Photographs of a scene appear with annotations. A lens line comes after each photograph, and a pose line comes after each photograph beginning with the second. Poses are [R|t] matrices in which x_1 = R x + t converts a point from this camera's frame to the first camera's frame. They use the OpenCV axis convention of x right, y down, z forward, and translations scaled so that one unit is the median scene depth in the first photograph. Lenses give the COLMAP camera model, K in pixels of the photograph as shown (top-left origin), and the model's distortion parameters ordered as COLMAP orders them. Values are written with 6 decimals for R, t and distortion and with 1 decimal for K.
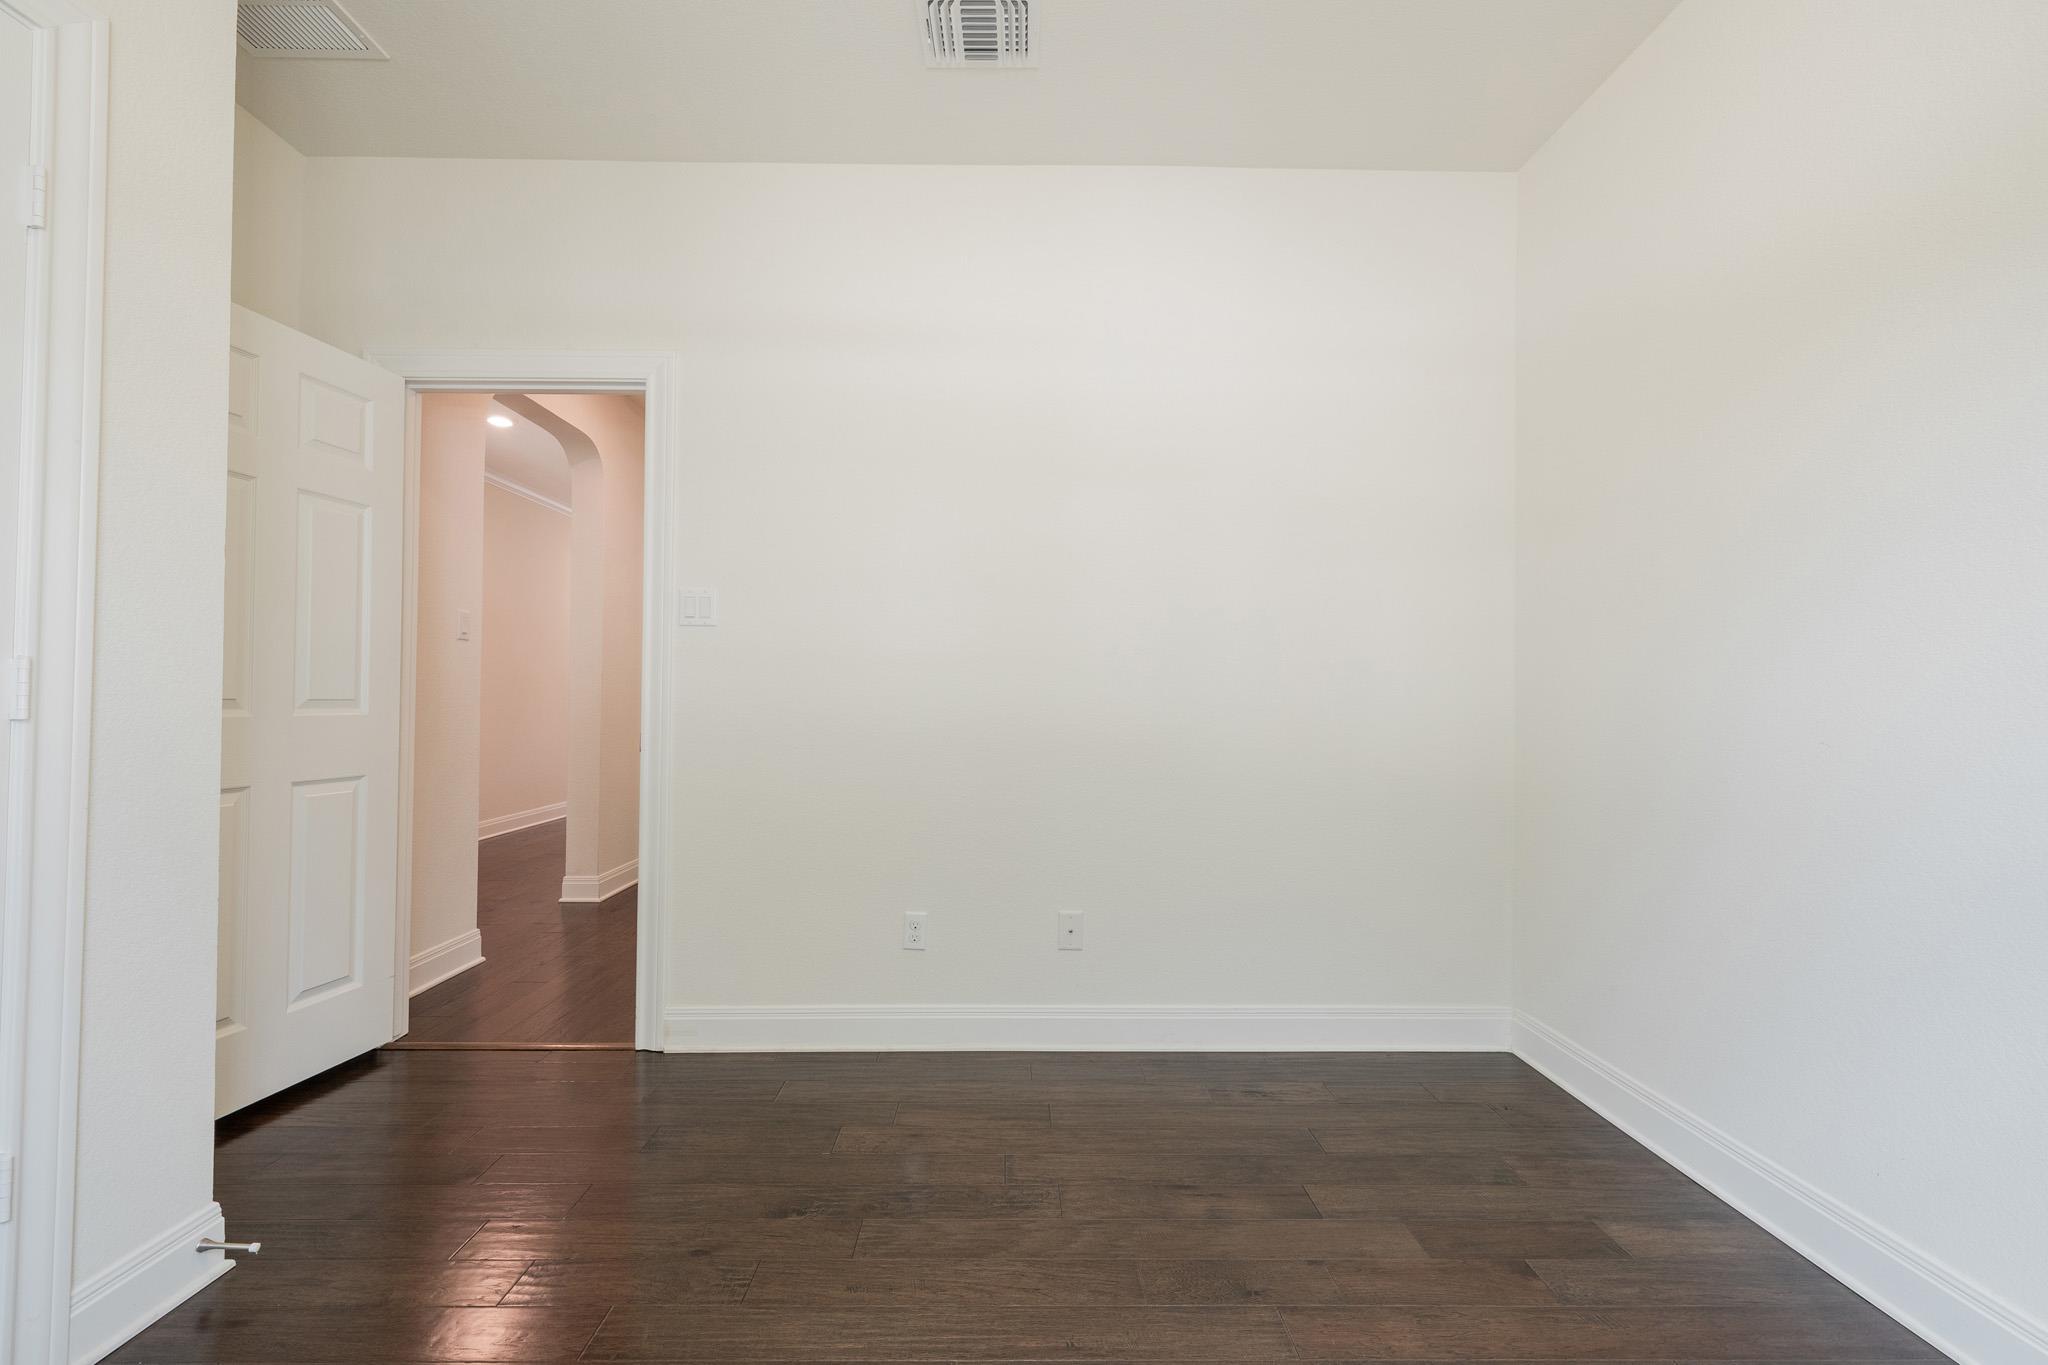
lens RADIAL K [[860.4, 0, 1031.8], [0, 860.4, 696.4], [0, 0, 1]] dist [0.001994, -0.000136]
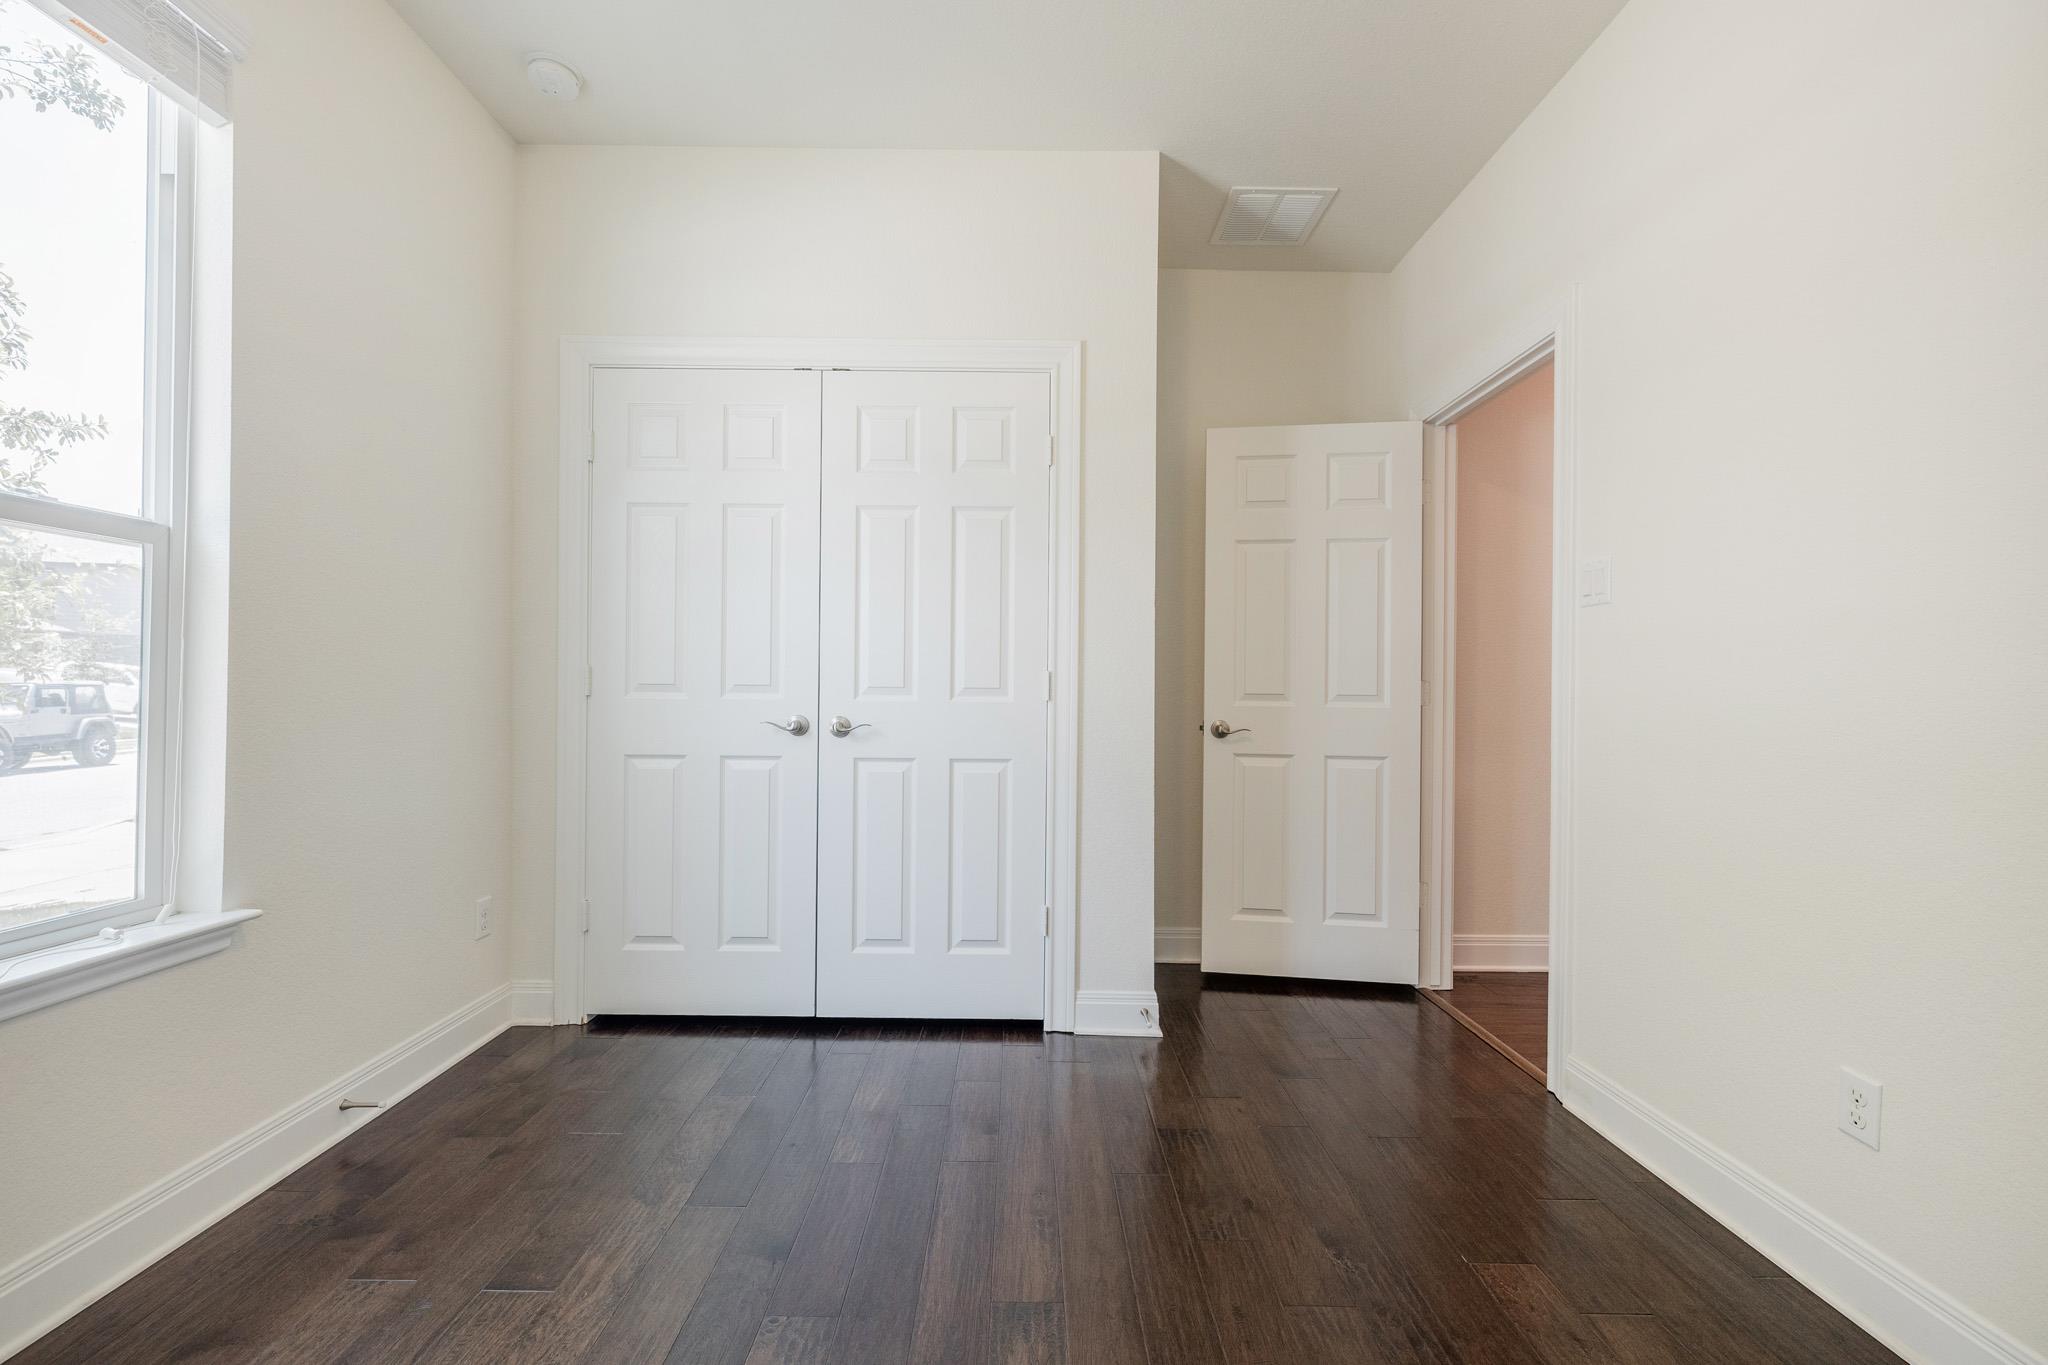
lens RADIAL K [[860.4, 0, 1006.4], [0, 860.4, 697.1], [0, 0, 1]] dist [0.001994, -0.000136]
pose [[-0.038453, -0.002386, -0.999258, 0.473229], [-0.005951, 0.999980, -0.002159, 0.011176], [0.999243, 0.005864, -0.038466, 0.493837]]
